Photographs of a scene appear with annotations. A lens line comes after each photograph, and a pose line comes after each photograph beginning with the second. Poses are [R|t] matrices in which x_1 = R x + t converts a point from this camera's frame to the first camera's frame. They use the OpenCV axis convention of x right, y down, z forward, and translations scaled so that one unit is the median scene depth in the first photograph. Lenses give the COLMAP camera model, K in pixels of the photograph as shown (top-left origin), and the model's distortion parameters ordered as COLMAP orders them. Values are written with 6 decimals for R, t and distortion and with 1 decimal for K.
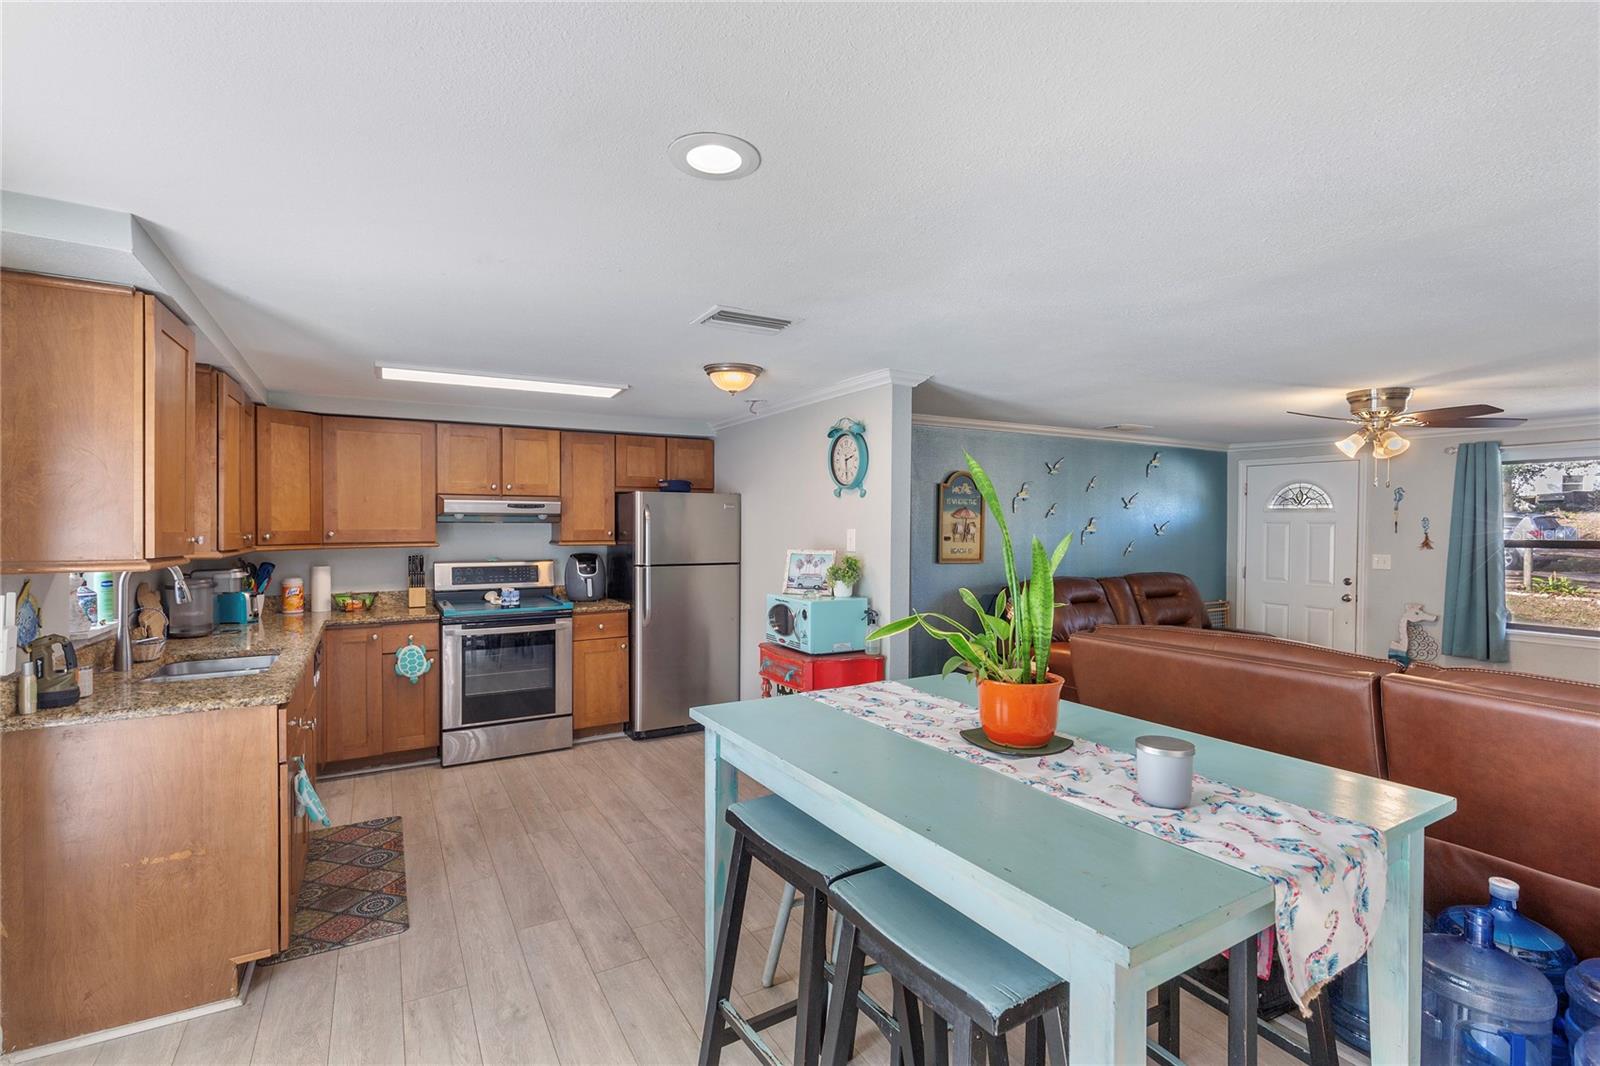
lens RADIAL K [[723.3, 0, 783.4], [0, 723.3, 530.4], [0, 0, 1]] dist [0.007366, 0.000757]
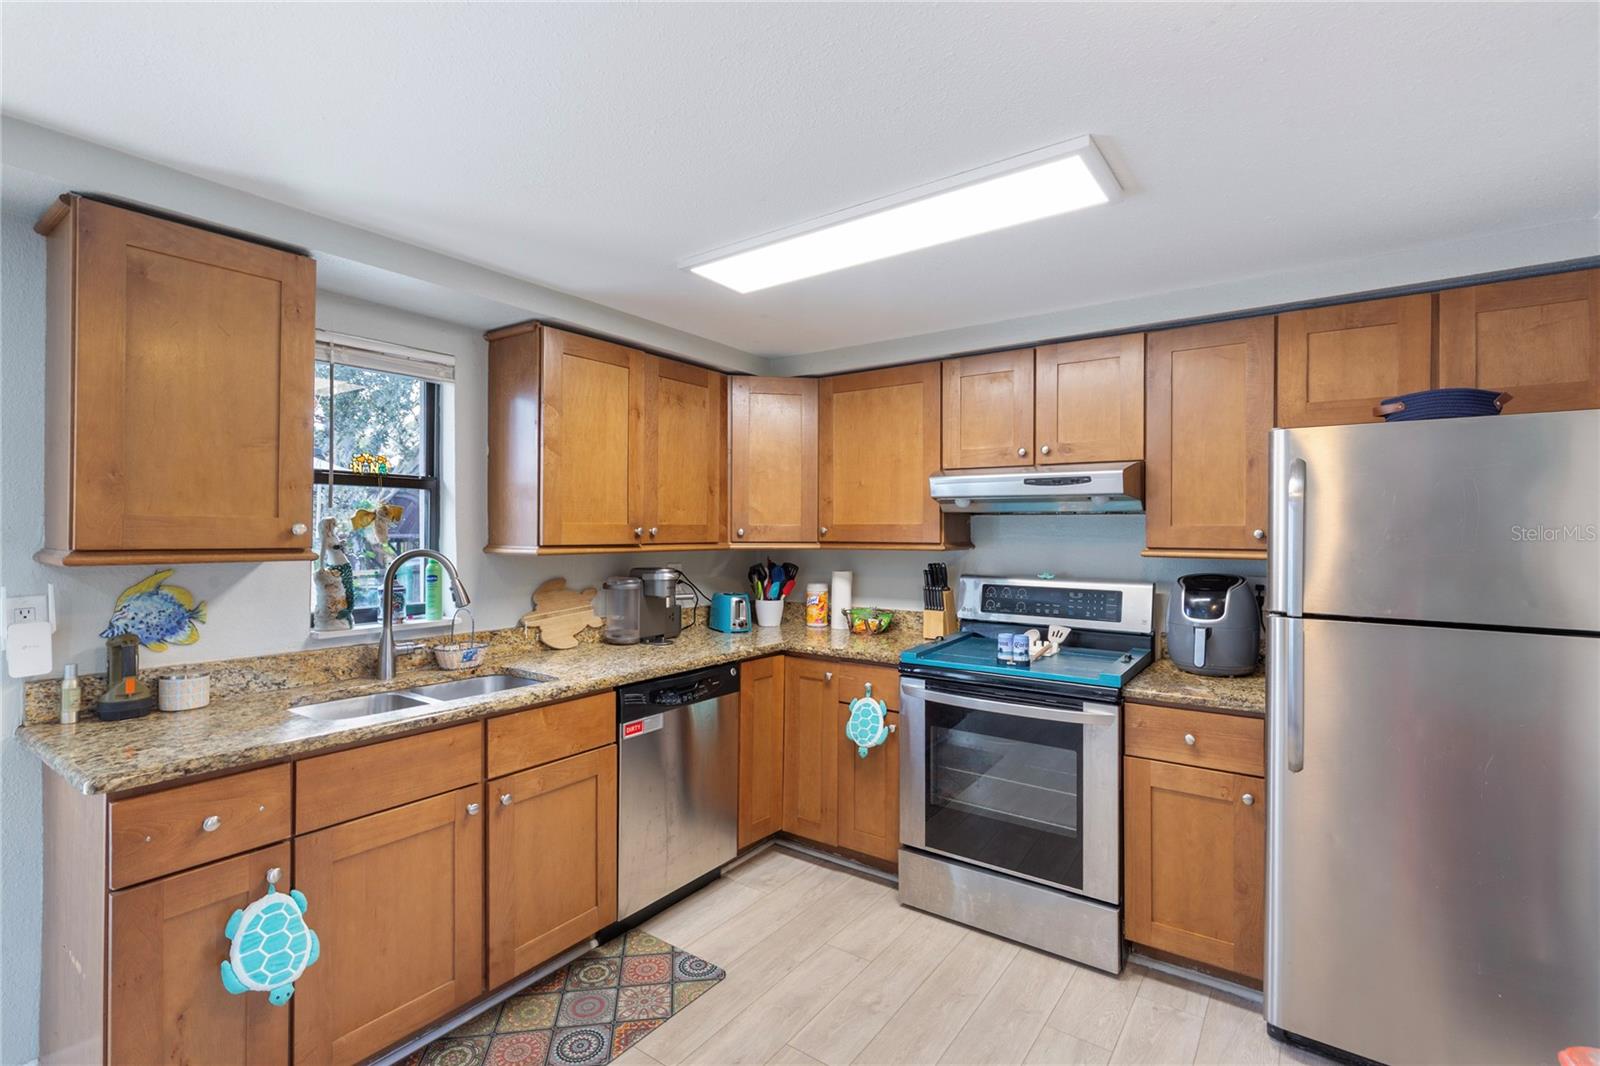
lens RADIAL K [[723.3, 0, 797.3], [0, 723.3, 529.9], [0, 0, 1]] dist [0.007366, 0.000757]
pose [[0.429623, 0.004003, -0.902999, 0.056257], [-0.010217, 0.999948, -0.000428, 0.005420], [0.902950, 0.009410, 0.429642, 0.635336]]
